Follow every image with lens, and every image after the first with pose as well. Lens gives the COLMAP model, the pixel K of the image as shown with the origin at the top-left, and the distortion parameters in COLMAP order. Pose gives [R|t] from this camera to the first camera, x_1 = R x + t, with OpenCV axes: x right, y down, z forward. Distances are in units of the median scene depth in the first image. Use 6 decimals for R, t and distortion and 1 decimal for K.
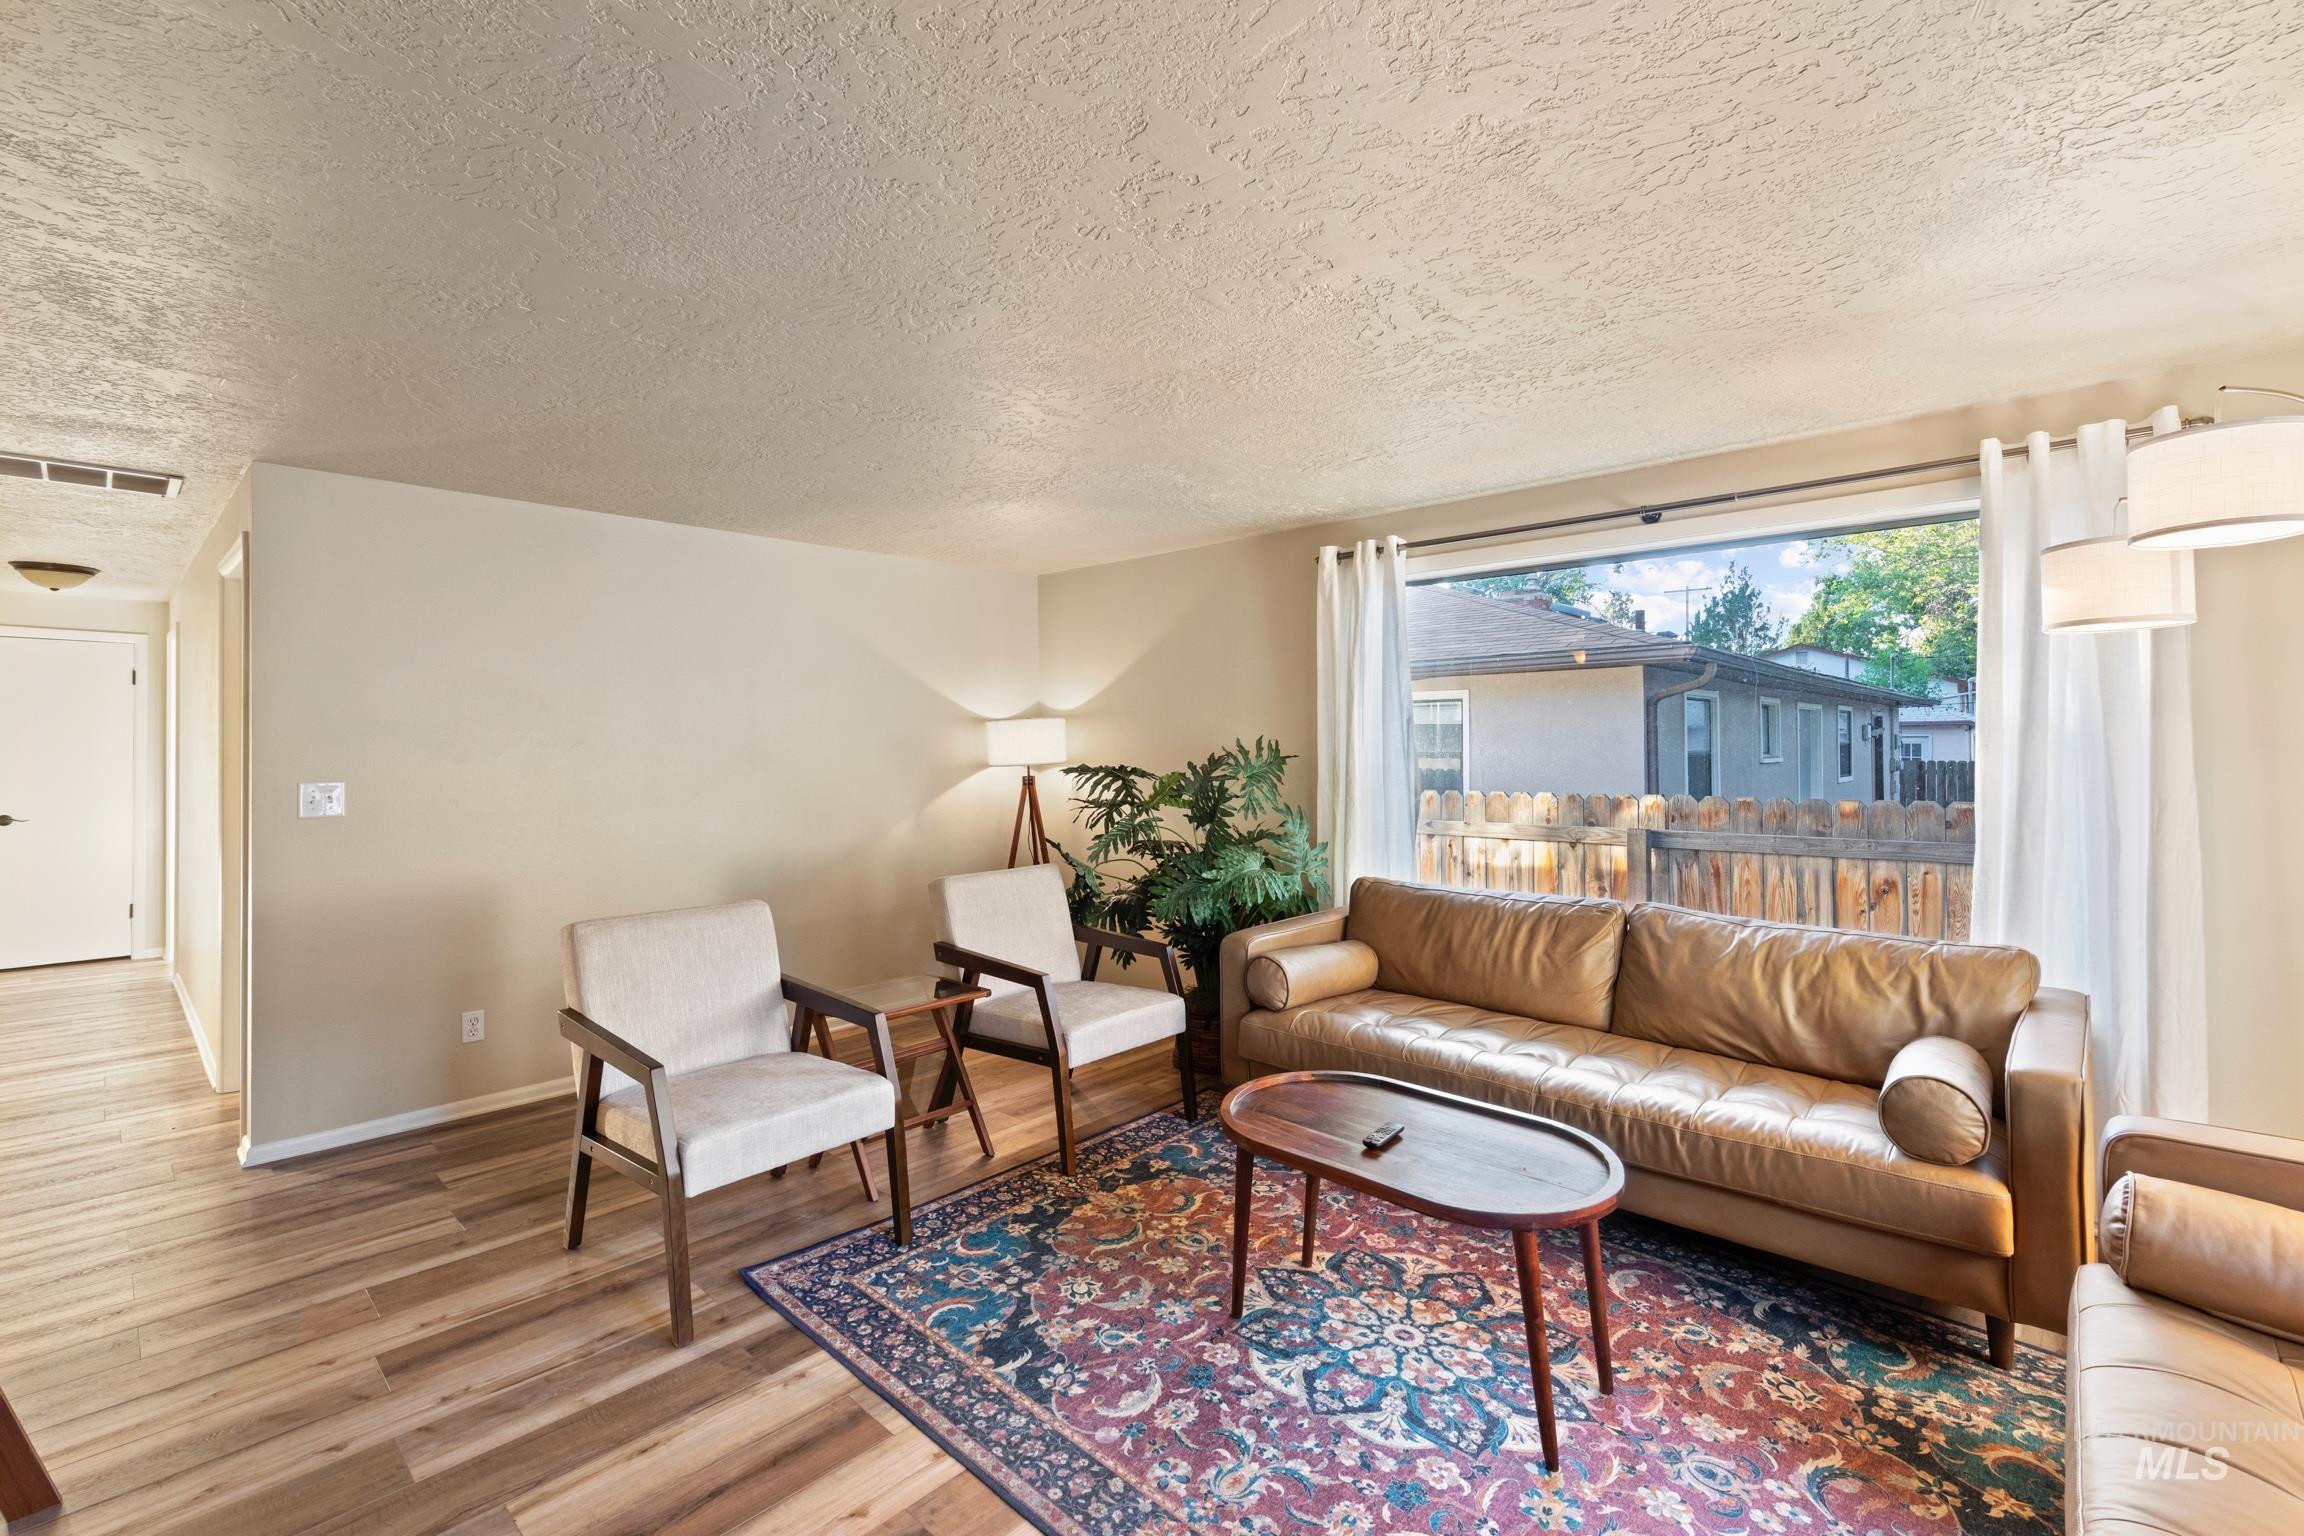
lens RADIAL K [[1006.7, 0, 1153.1], [0, 1006.7, 738.5], [0, 0, 1]] dist [0.003065, 0.000042]
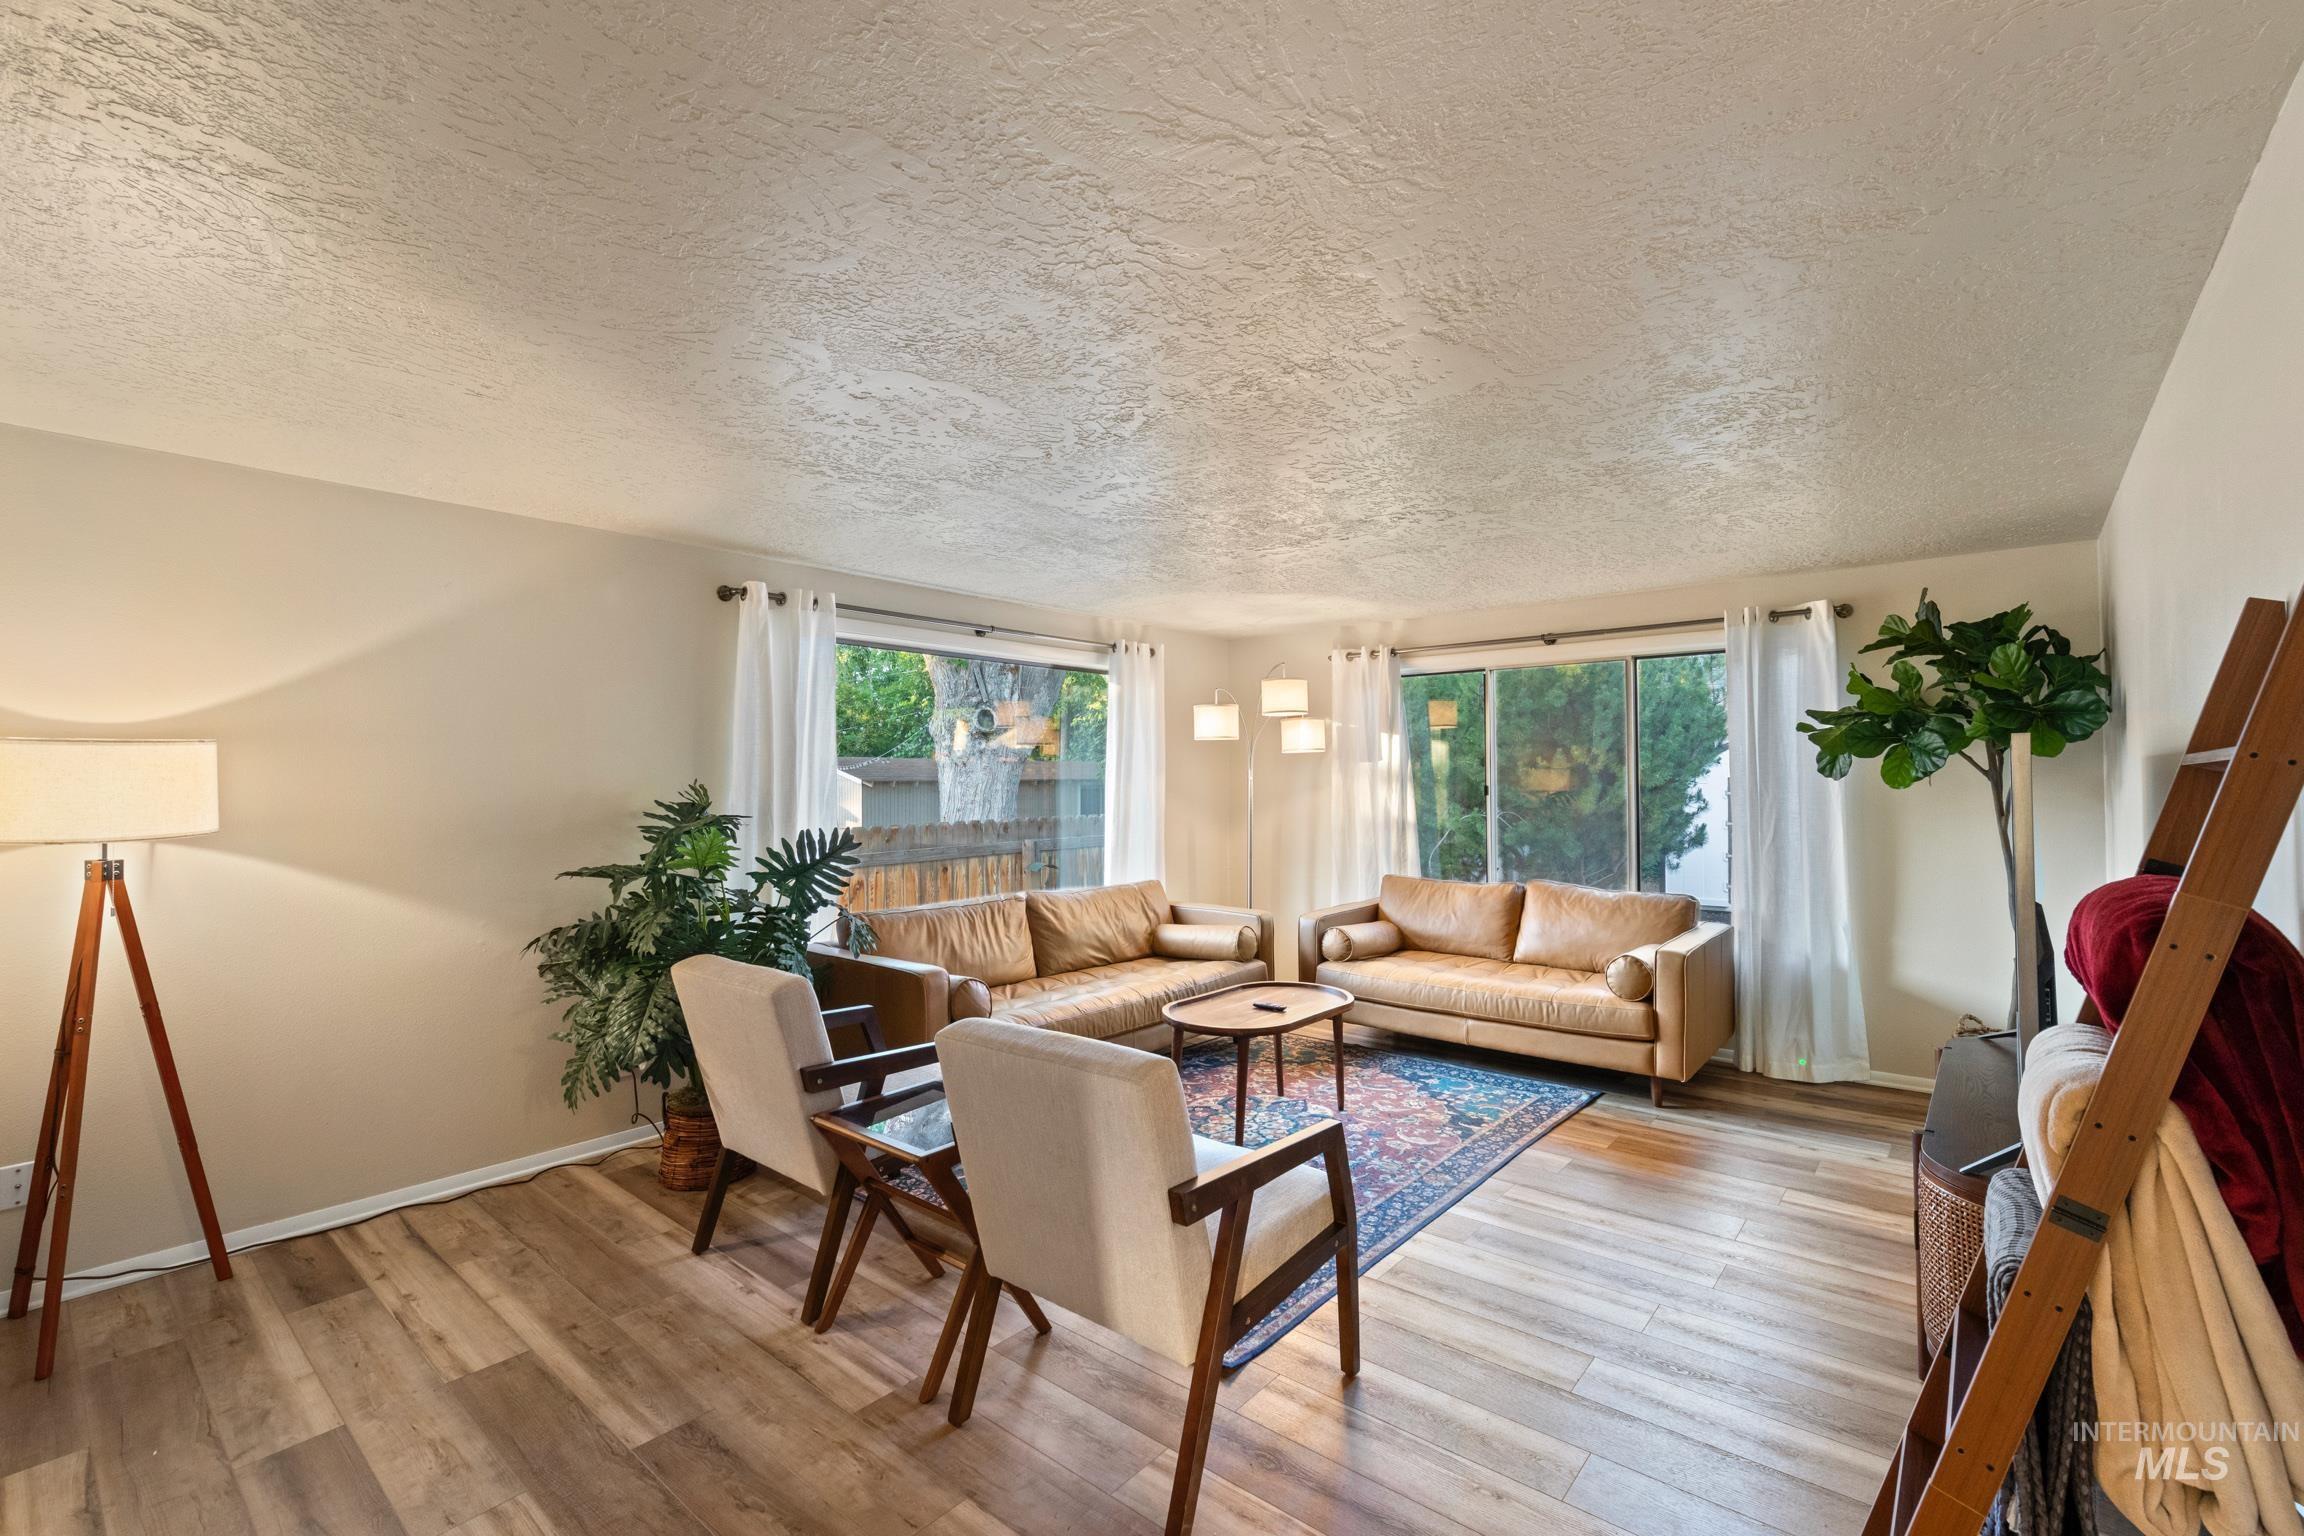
lens RADIAL K [[997.7, 0, 1169.9], [0, 997.7, 772.9], [0, 0, 1]] dist [-0.000964, -0.000327]
pose [[-0.064227, 0.016180, 0.997804, -0.978397], [0.000535, 0.999869, -0.016179, 0.008105], [-0.997935, -0.000505, -0.064228, 0.830953]]
